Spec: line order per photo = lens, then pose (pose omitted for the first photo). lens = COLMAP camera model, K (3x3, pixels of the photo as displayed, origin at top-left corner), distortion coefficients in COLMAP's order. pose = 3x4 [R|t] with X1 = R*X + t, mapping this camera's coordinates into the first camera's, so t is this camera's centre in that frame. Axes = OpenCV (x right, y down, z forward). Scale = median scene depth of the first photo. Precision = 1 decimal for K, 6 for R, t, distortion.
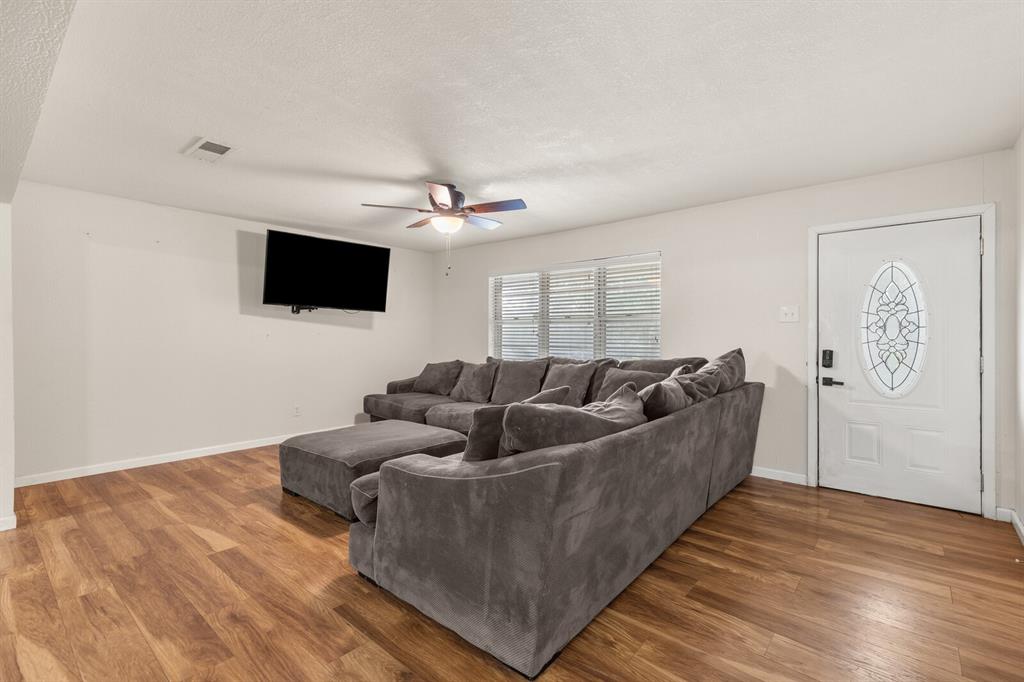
lens RADIAL K [[467.6, 0, 509.6], [0, 467.6, 338.8], [0, 0, 1]] dist [0.011395, 0.001134]
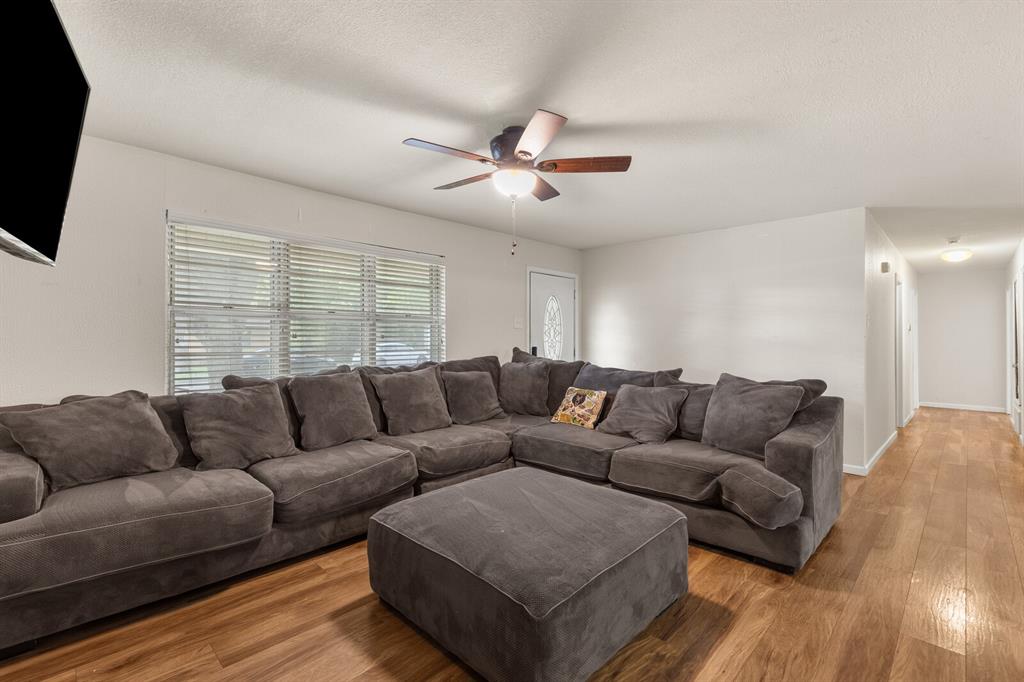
lens RADIAL K [[467.6, 0, 516.6], [0, 467.6, 338.0], [0, 0, 1]] dist [0.011395, 0.001134]
pose [[0.047468, -0.003343, 0.998867, -1.193174], [0.004846, 0.999983, 0.003117, -0.011487], [-0.998861, 0.004693, 0.047484, 1.356264]]
